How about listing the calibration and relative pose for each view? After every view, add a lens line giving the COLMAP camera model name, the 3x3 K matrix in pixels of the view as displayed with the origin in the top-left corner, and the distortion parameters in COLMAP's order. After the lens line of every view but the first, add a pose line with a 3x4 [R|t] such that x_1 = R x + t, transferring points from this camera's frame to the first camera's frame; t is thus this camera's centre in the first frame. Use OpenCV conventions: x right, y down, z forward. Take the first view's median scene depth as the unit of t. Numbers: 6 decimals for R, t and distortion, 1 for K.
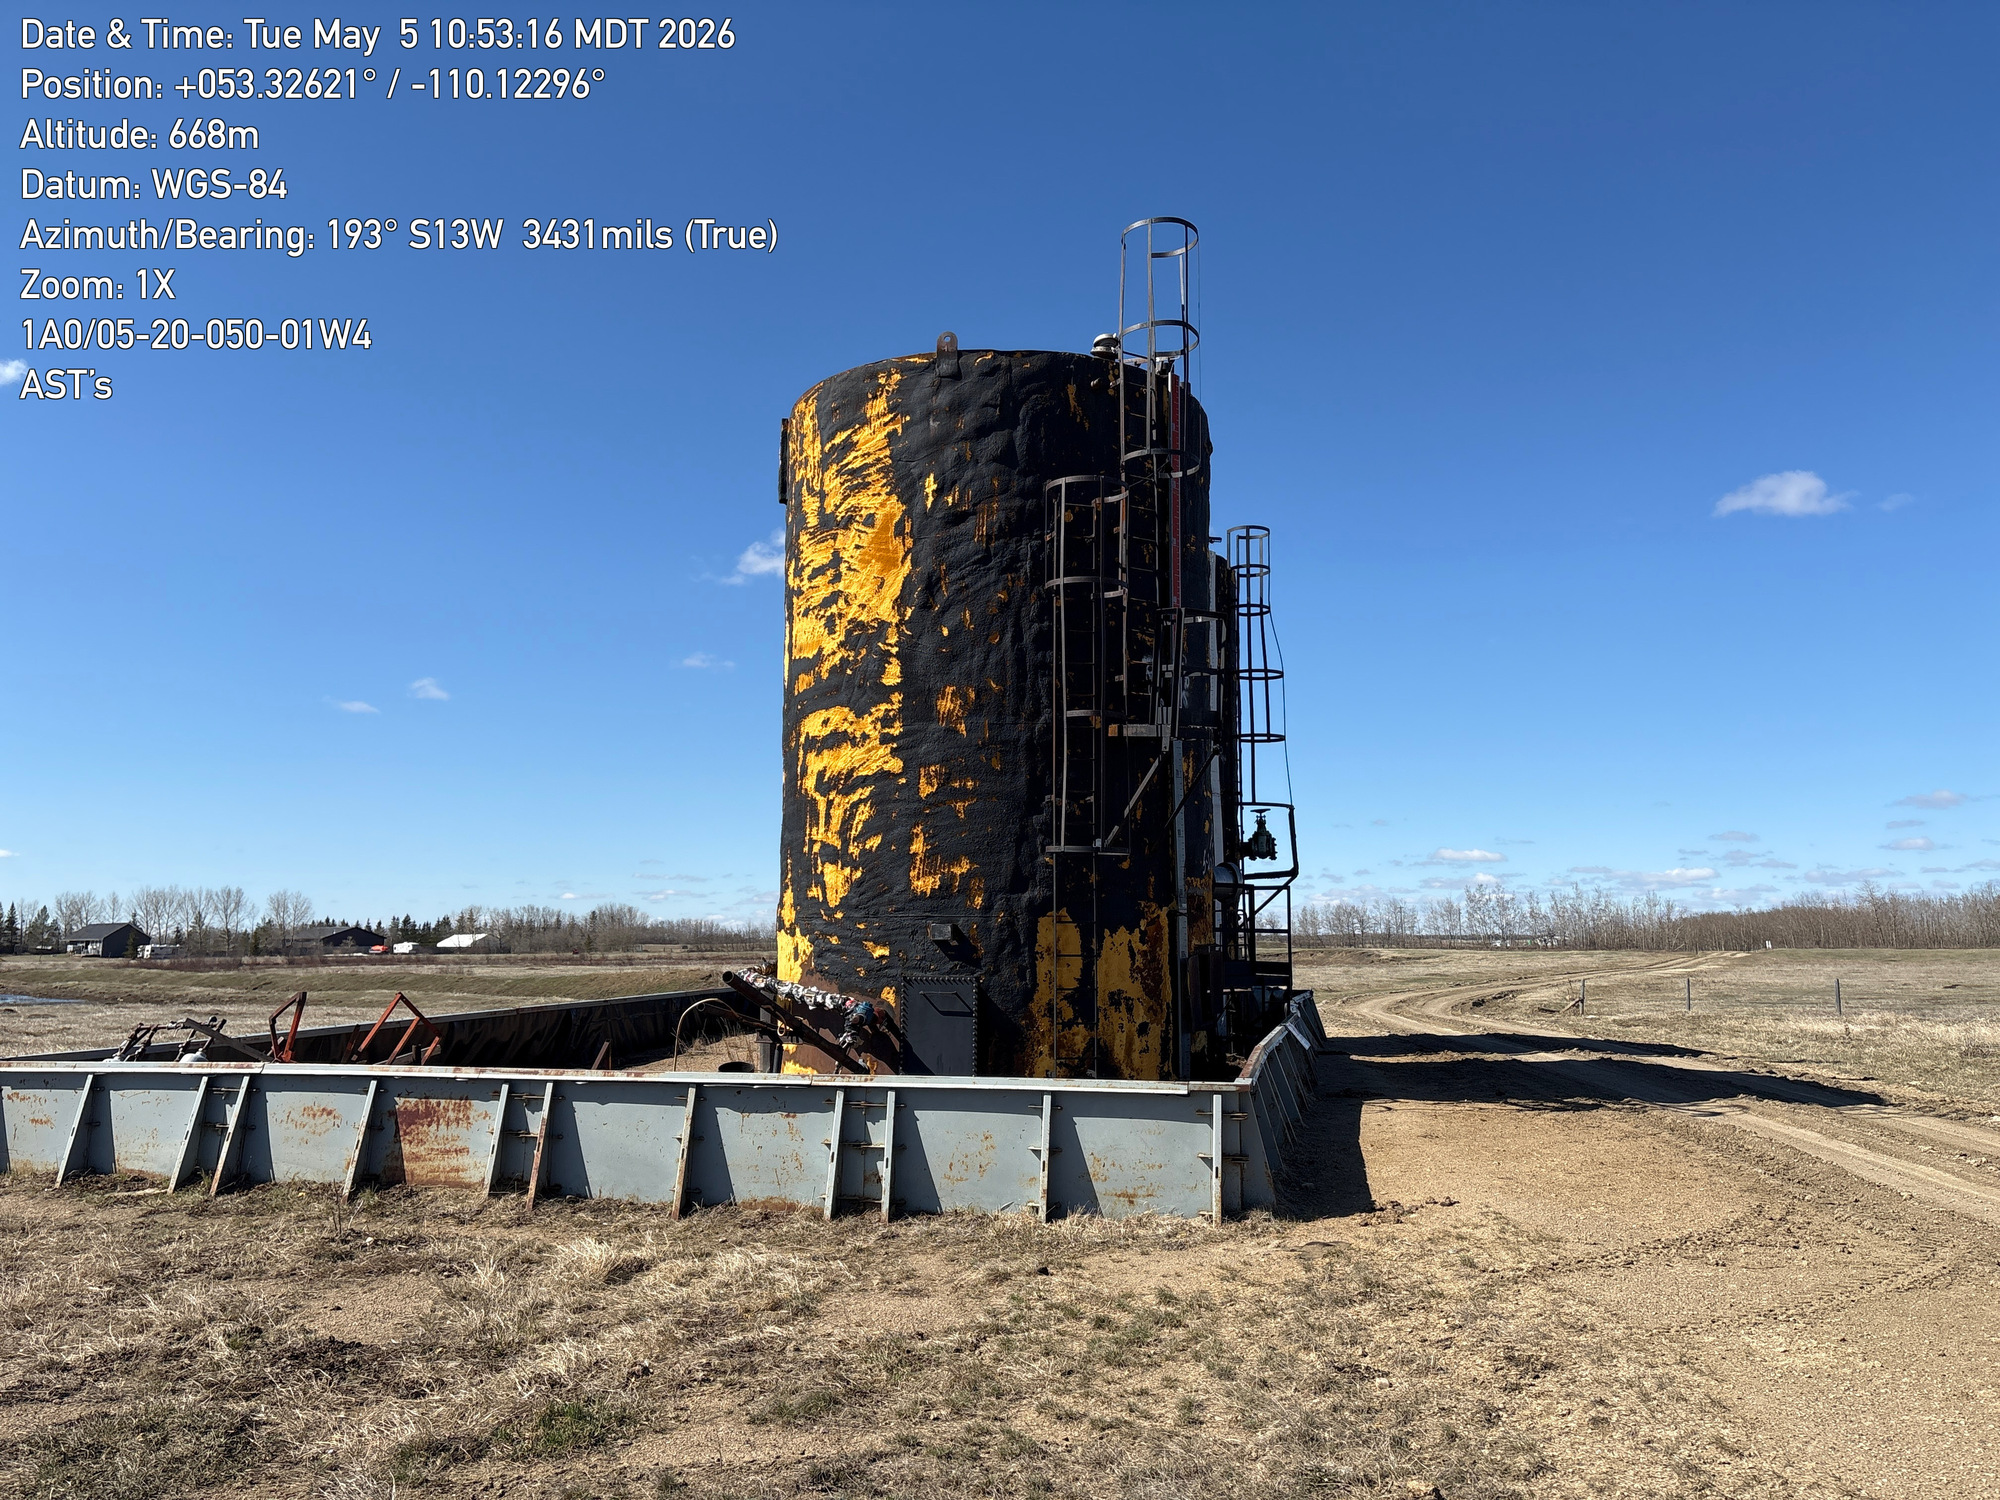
lens RADIAL K [[1482.4, 0, 1000.0], [0, 1482.4, 750.0], [0, 0, 1]] dist [0.076054, -0.081940]
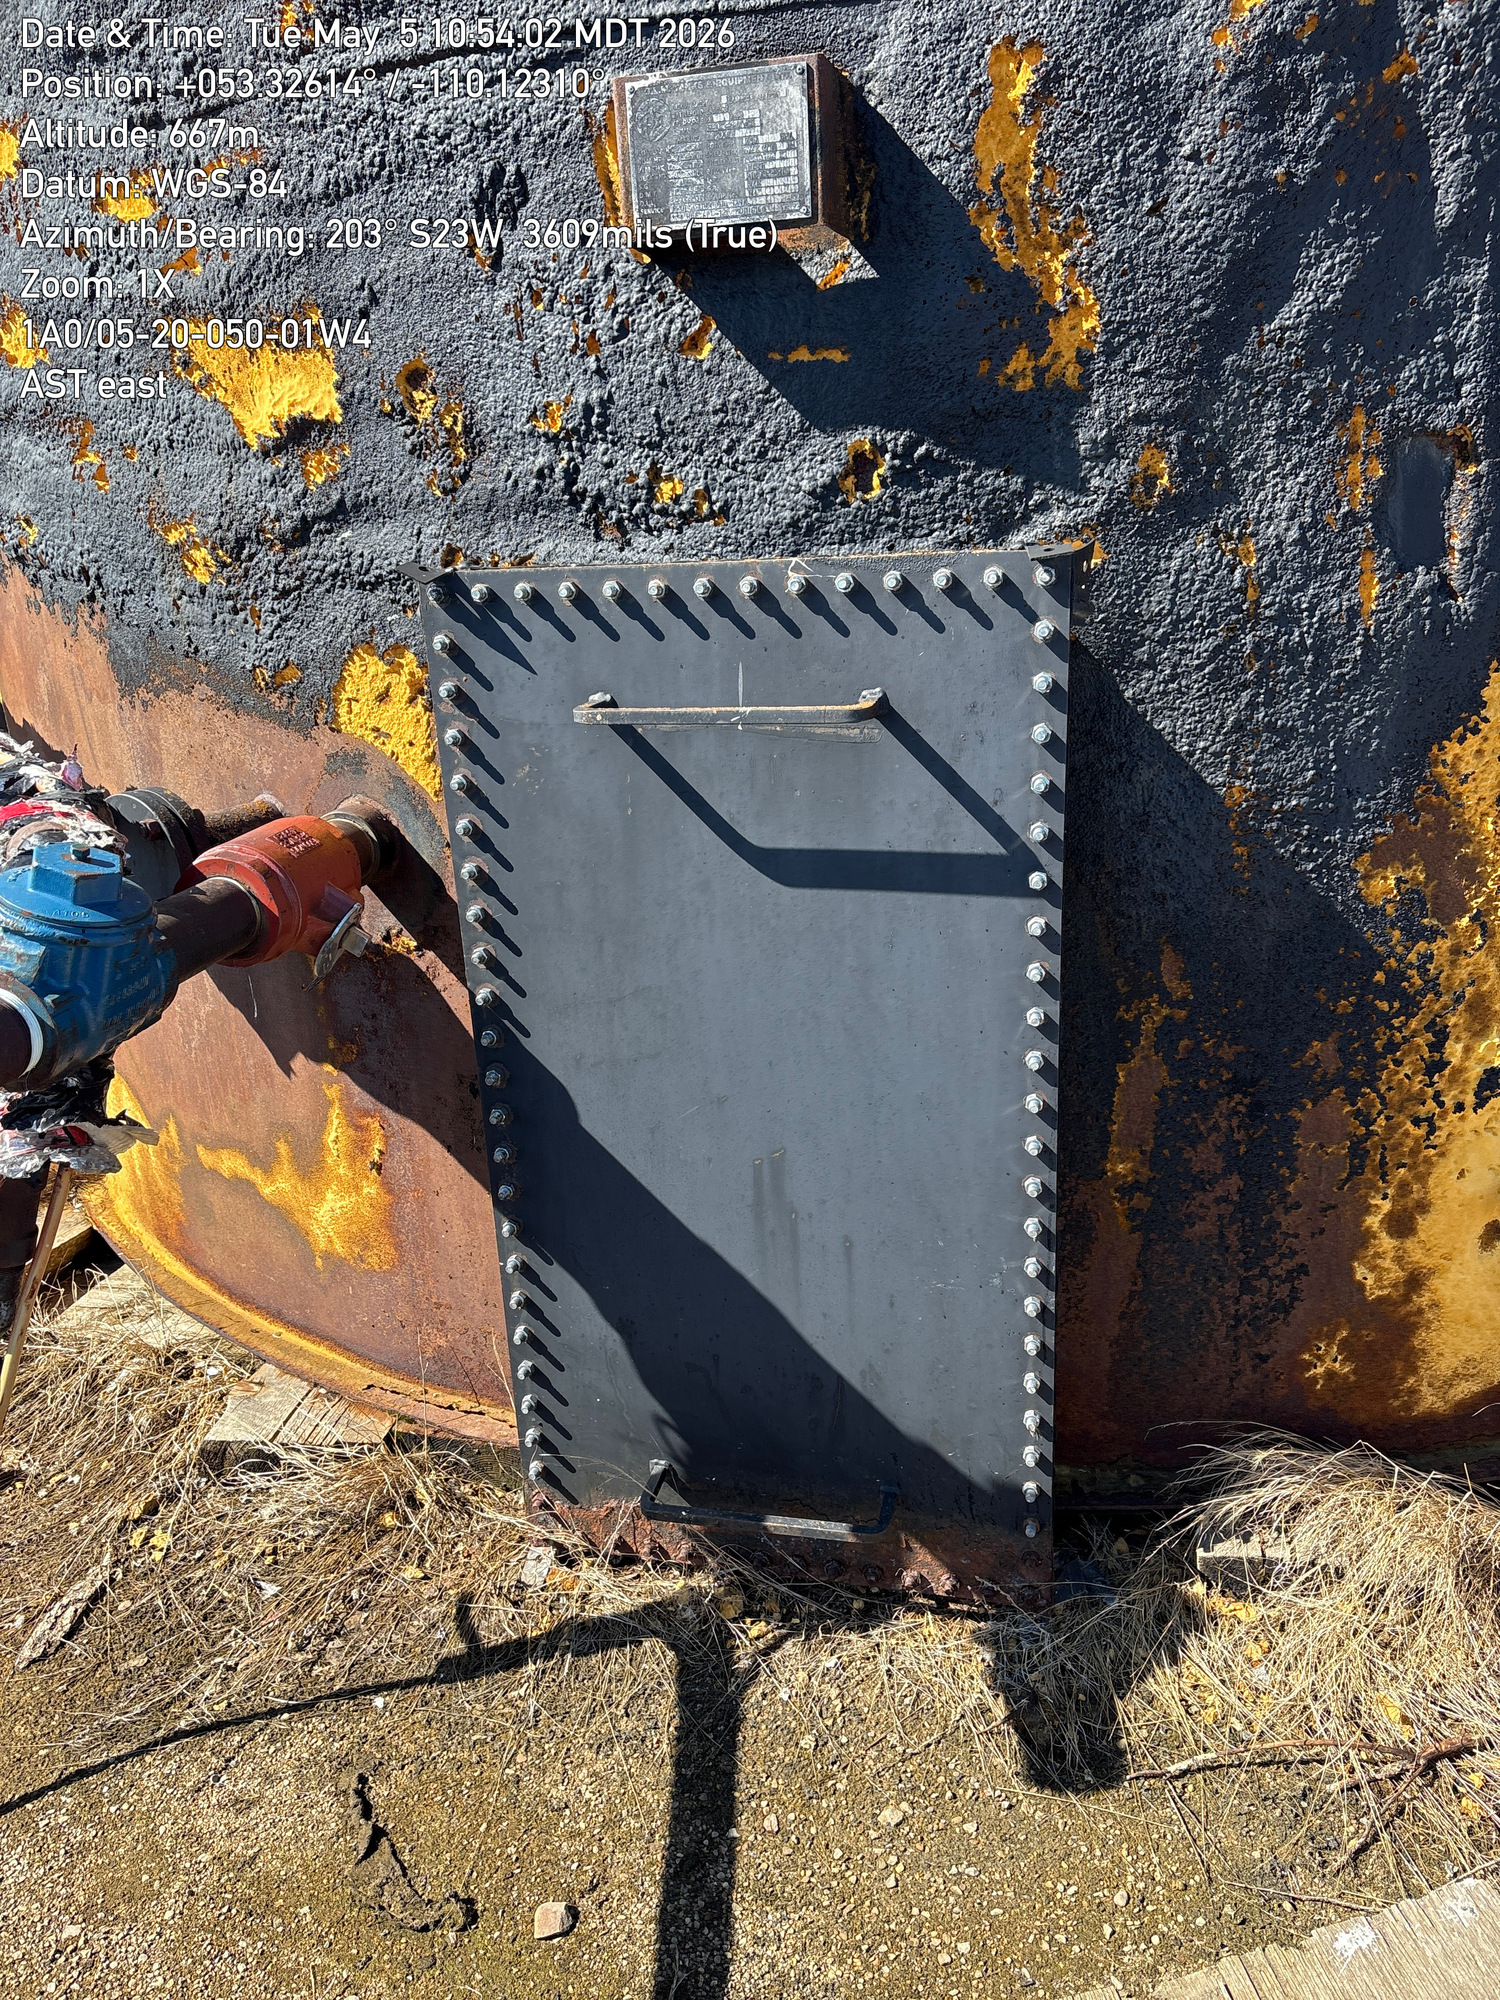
lens RADIAL K [[1482.4, 0, 758.2], [0, 1482.4, 1009.7], [0, 0, 1]] dist [0.076054, -0.081940]
pose [[0.998697, -0.044521, -0.024939, -0.037065], [0.050968, 0.894385, 0.444386, 0.130124], [0.002521, -0.445078, 0.895488, 0.870045]]
